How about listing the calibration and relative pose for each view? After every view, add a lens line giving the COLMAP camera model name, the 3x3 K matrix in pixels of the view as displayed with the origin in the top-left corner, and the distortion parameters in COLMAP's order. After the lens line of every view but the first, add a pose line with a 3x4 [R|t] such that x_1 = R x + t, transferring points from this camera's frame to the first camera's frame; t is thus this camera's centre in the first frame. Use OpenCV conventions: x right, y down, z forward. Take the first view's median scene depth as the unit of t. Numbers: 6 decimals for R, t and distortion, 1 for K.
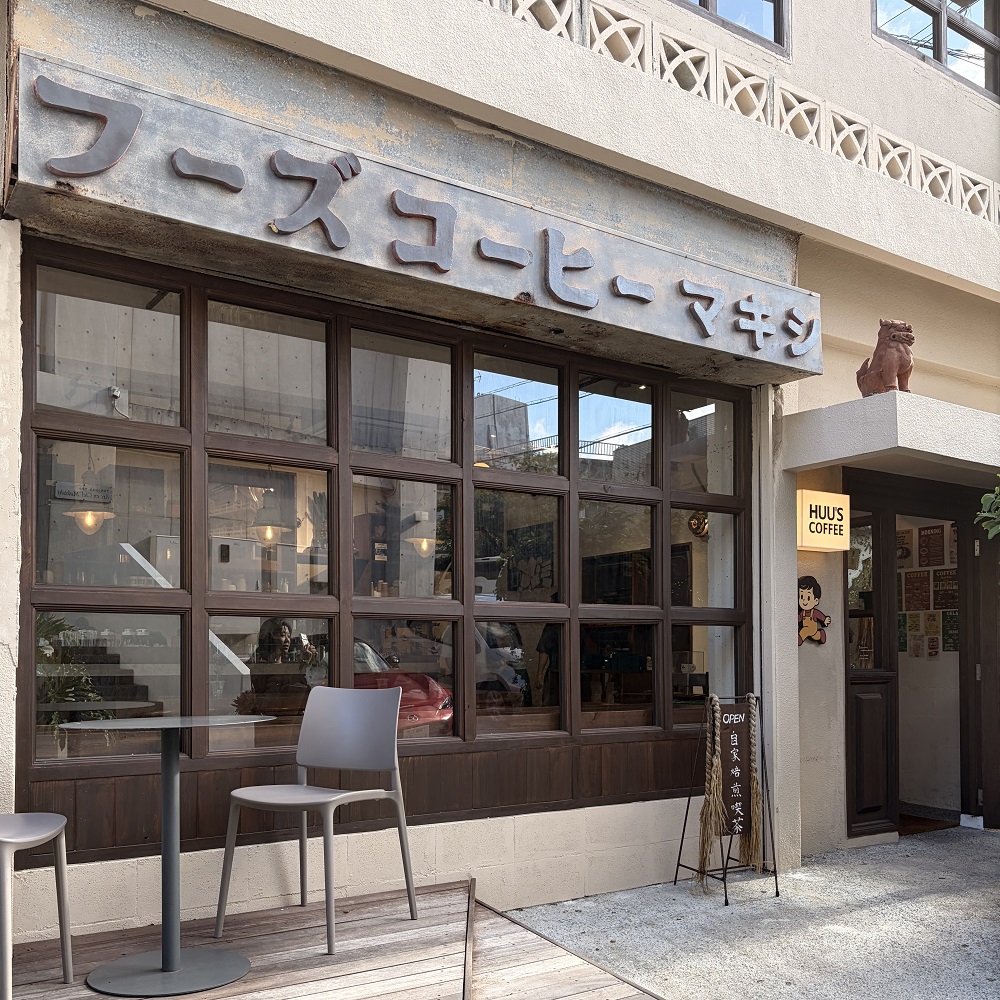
lens RADIAL K [[1029.7, 0, 499.9], [0, 1029.7, 643.7], [0, 0, 1]] dist [0.001879, 0.033553]
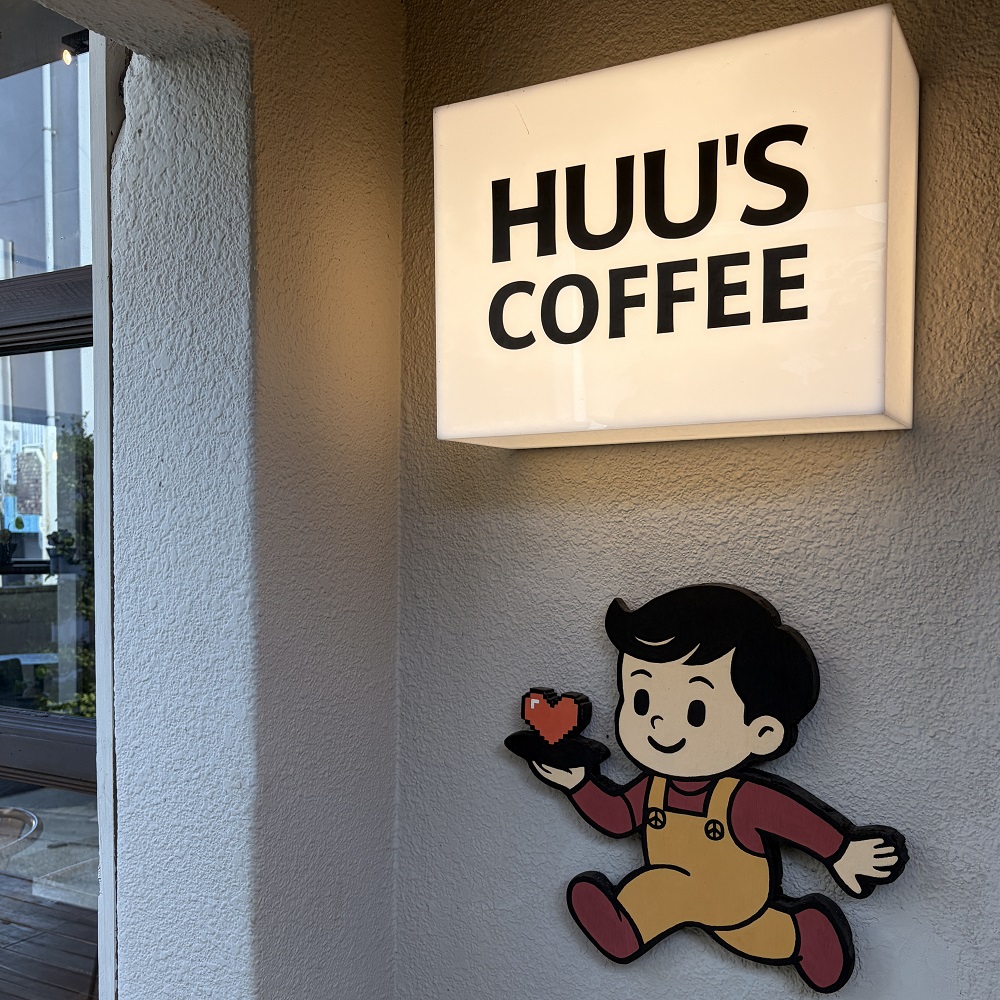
lens RADIAL K [[1071.0, 0, 499.9], [0, 1071.0, 602.3], [0, 0, 1]] dist [0.169143, -0.460022]
pose [[0.440114, 0.059120, -0.895994, 0.550224], [0.003760, 0.997700, 0.067677, -0.092600], [0.897934, -0.033155, 0.438879, 1.088676]]
